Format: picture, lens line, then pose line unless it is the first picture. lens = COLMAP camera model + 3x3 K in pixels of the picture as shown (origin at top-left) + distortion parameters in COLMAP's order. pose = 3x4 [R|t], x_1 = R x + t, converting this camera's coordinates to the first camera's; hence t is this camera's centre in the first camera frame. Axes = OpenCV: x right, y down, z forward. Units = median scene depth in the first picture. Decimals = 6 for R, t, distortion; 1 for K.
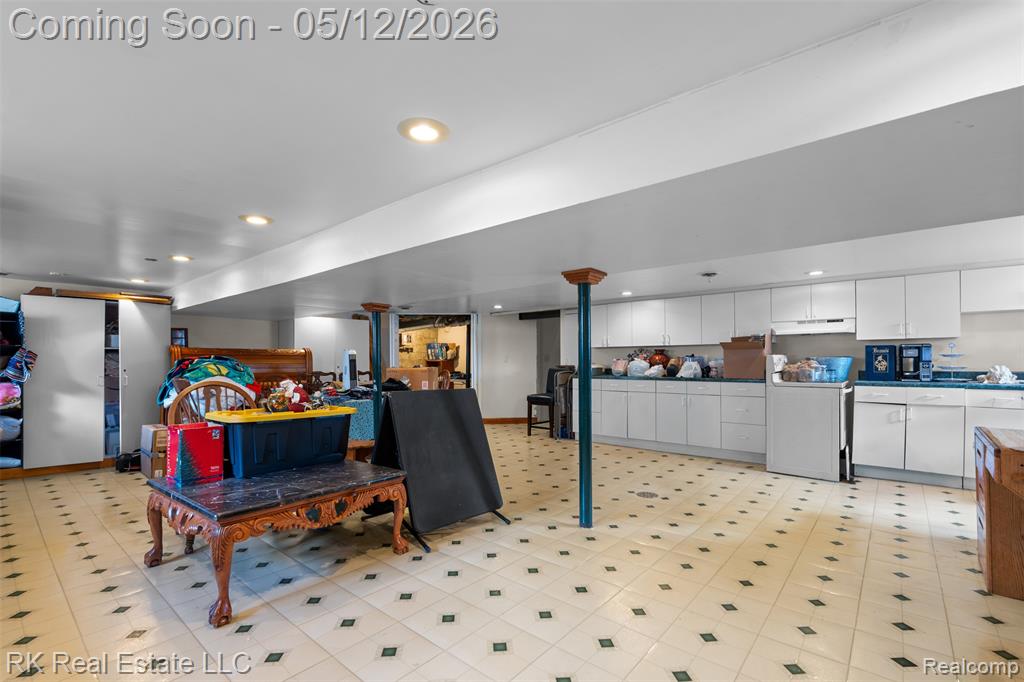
lens RADIAL K [[455.9, 0, 512.2], [0, 455.9, 351.9], [0, 0, 1]] dist [0.000431, -0.000025]
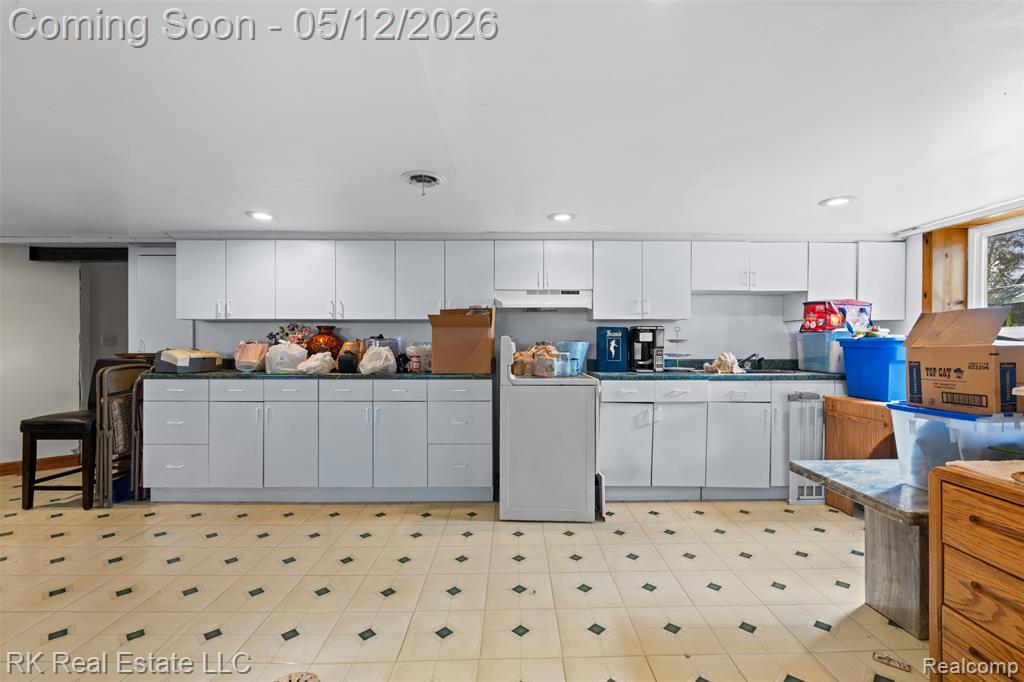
lens RADIAL K [[455.9, 0, 512.2], [0, 455.9, 351.9], [0, 0, 1]] dist [0.000431, -0.000025]
pose [[0.761827, 0.001203, 0.647779, 0.141090], [-0.017623, 0.999667, 0.018869, 0.014536], [-0.647541, -0.025791, 0.761594, 0.444592]]
